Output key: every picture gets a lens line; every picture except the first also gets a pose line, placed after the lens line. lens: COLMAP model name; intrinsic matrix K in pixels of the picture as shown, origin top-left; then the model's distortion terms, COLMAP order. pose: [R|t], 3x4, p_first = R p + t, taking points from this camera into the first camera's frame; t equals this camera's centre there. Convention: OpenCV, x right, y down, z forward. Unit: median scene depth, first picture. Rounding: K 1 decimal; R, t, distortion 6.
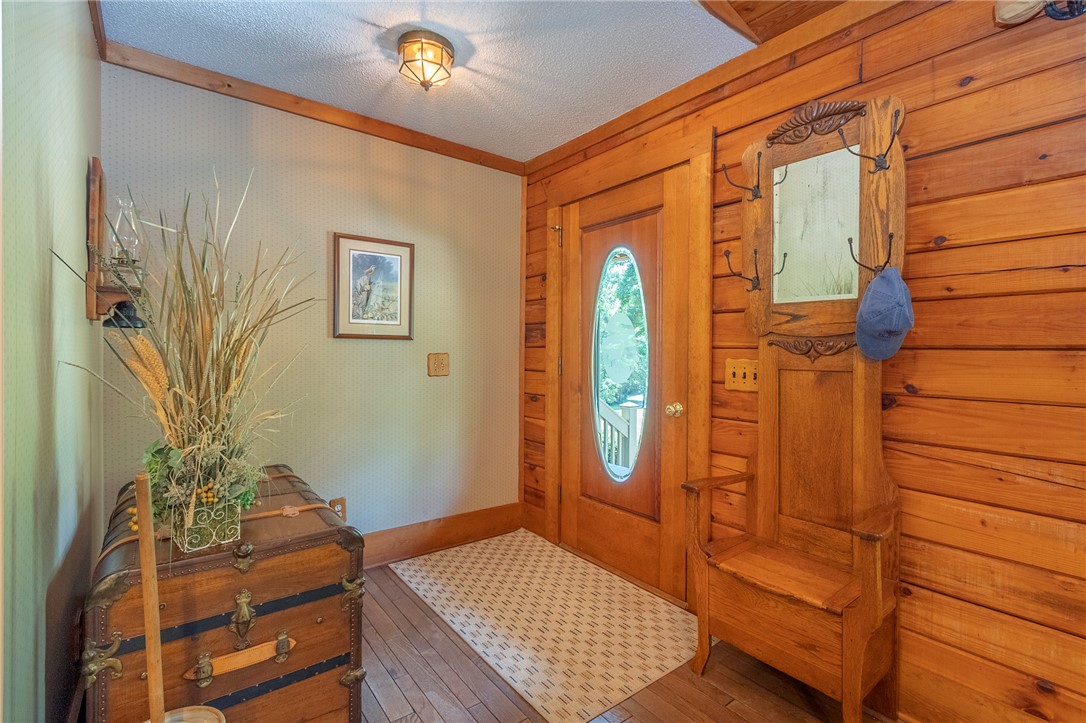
lens RADIAL K [[501.3, 0, 542.4], [0, 501.3, 356.6], [0, 0, 1]] dist [0.003166, -0.000070]
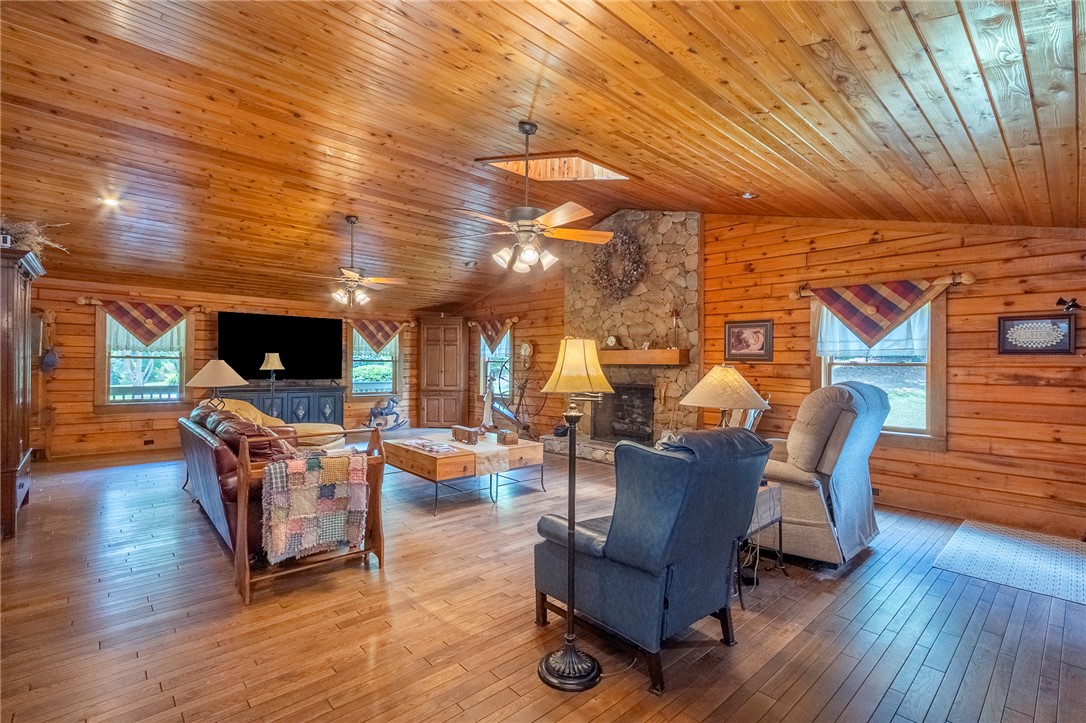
lens RADIAL K [[501.3, 0, 543.5], [0, 501.3, 358.6], [0, 0, 1]] dist [0.003166, -0.000070]
pose [[-0.086299, 0.002216, 0.996267, -3.886204], [-0.002211, 0.999995, -0.002416, -0.101976], [-0.996267, -0.002412, -0.086293, -2.773931]]
